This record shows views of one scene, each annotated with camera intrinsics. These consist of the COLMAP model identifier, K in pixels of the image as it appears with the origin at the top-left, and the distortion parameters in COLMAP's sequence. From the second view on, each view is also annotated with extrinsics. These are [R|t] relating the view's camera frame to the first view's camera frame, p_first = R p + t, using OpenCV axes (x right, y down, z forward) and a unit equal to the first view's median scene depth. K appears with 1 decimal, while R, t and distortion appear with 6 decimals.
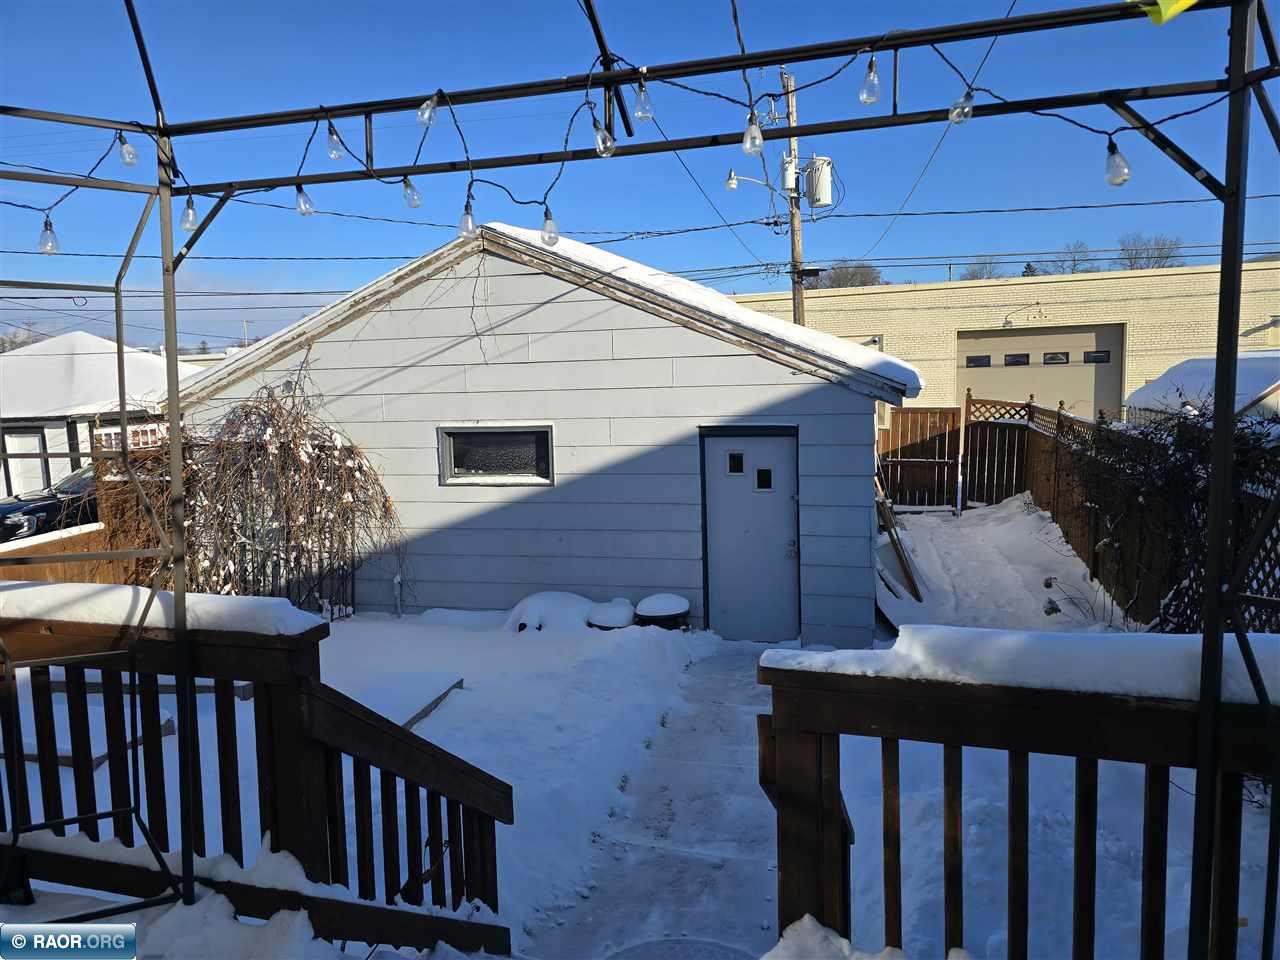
lens RADIAL K [[865.0, 0, 642.1], [0, 865.0, 483.0], [0, 0, 1]] dist [0.025462, -0.024098]
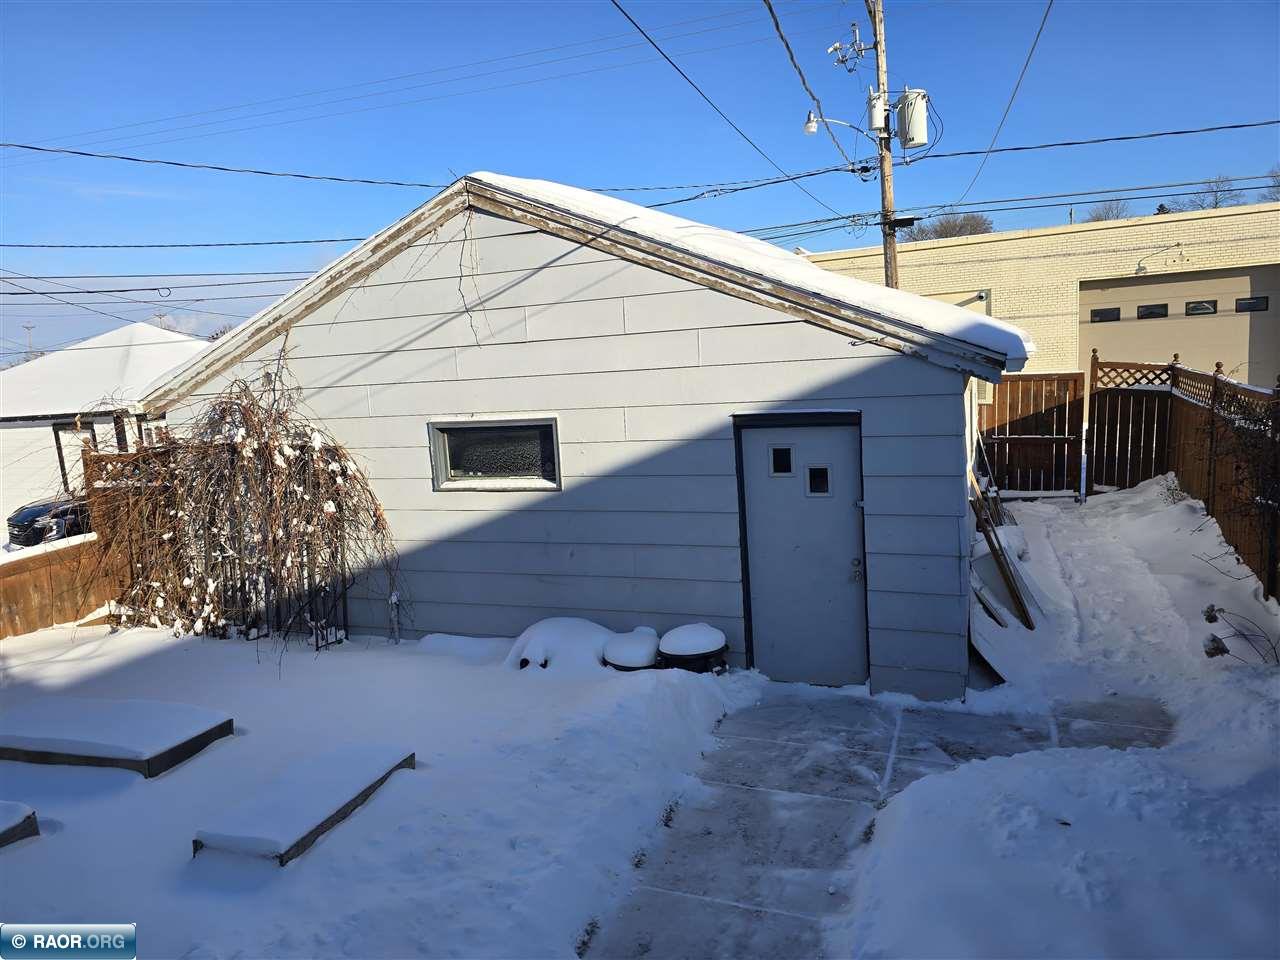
lens RADIAL K [[865.0, 0, 633.2], [0, 865.0, 477.2], [0, 0, 1]] dist [0.025462, -0.024098]
pose [[0.991765, -0.017322, -0.126895, 0.067466], [0.020908, 0.999417, 0.026981, -0.029245], [0.126354, -0.029412, 0.991549, 0.184554]]
